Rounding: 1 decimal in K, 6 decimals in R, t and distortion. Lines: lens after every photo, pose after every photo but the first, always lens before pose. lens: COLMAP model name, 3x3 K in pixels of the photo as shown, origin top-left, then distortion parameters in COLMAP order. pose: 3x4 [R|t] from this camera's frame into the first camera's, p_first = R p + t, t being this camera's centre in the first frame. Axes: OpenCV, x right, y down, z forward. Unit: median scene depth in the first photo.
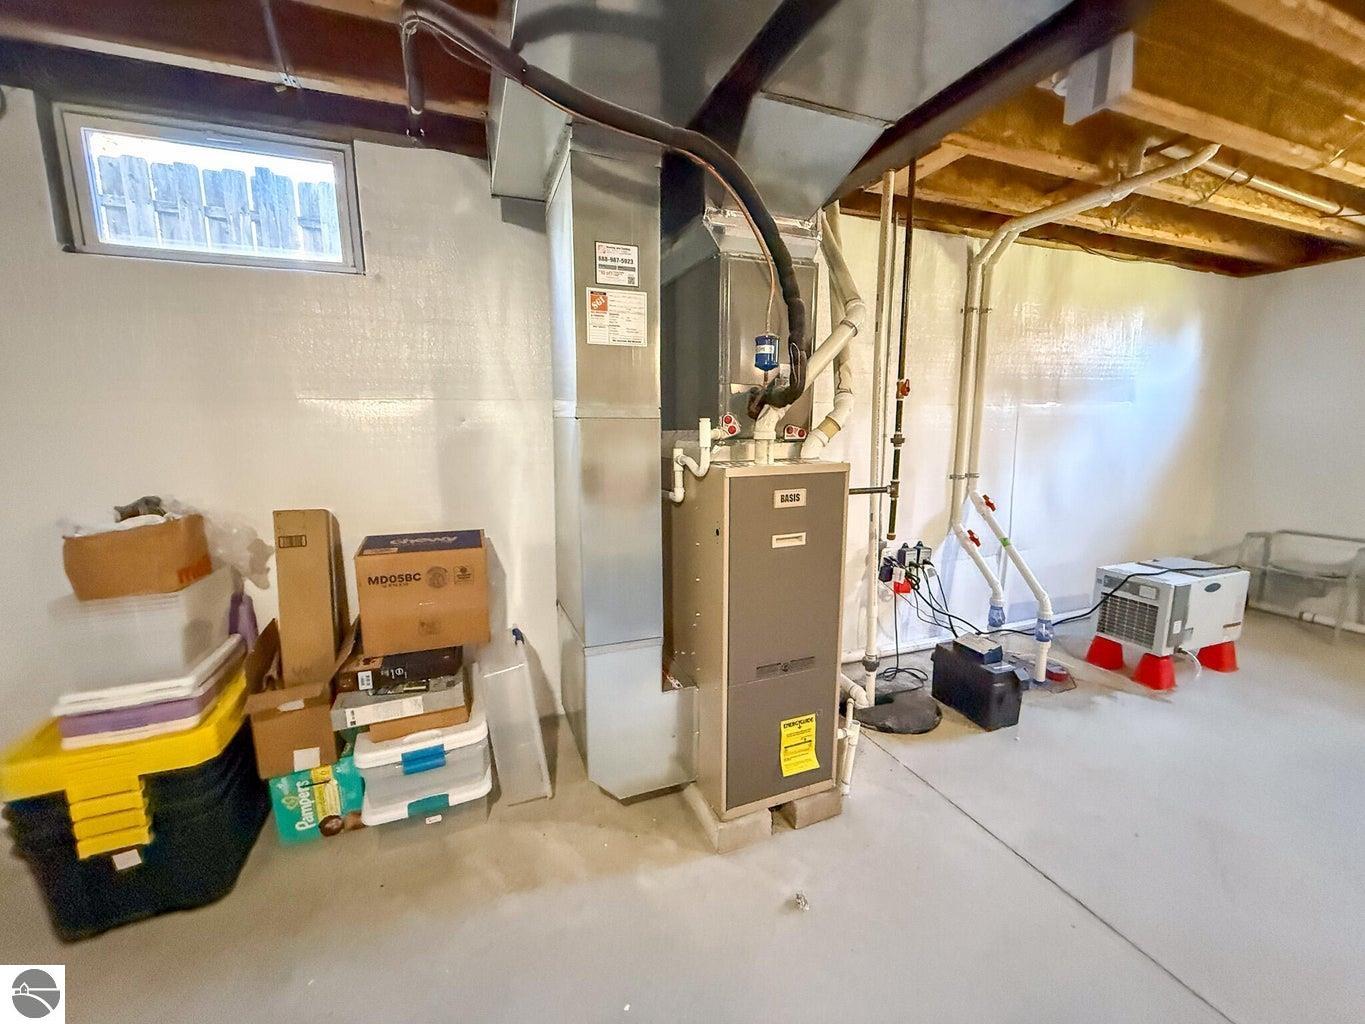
lens RADIAL K [[546.3, 0, 680.1], [0, 546.3, 507.0], [0, 0, 1]] dist [-0.002619, 0.000762]
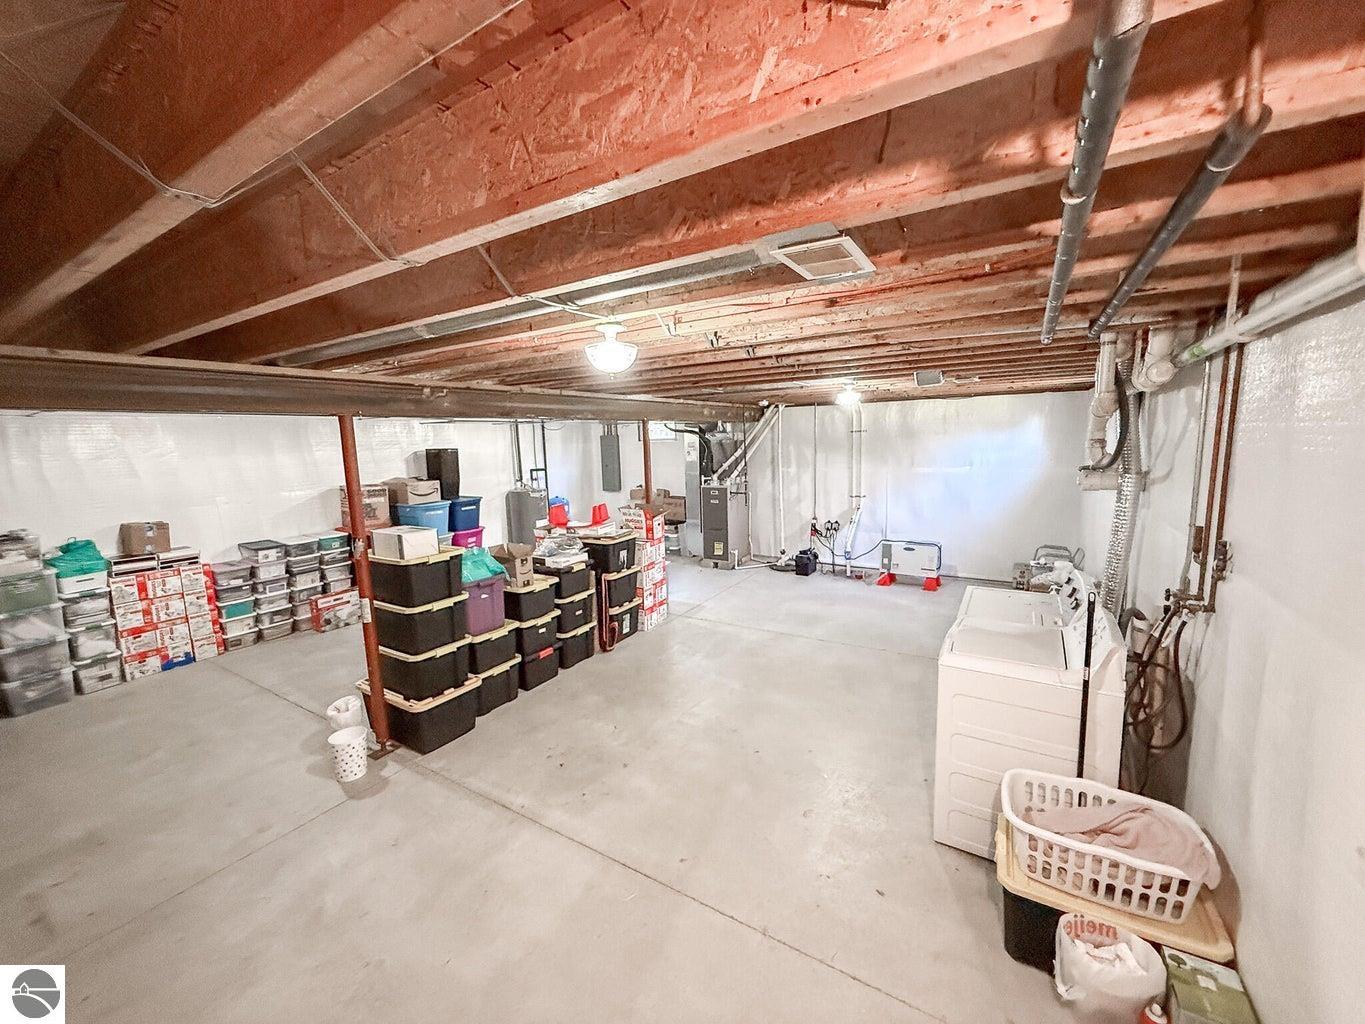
lens RADIAL K [[546.3, 0, 679.0], [0, 546.3, 517.7], [0, 0, 1]] dist [-0.002619, 0.000762]
pose [[0.596914, 0.095722, -0.796574, 4.369645], [-0.112525, 0.993032, 0.035008, 0.078564], [0.794375, 0.068738, 0.603526, -2.418360]]
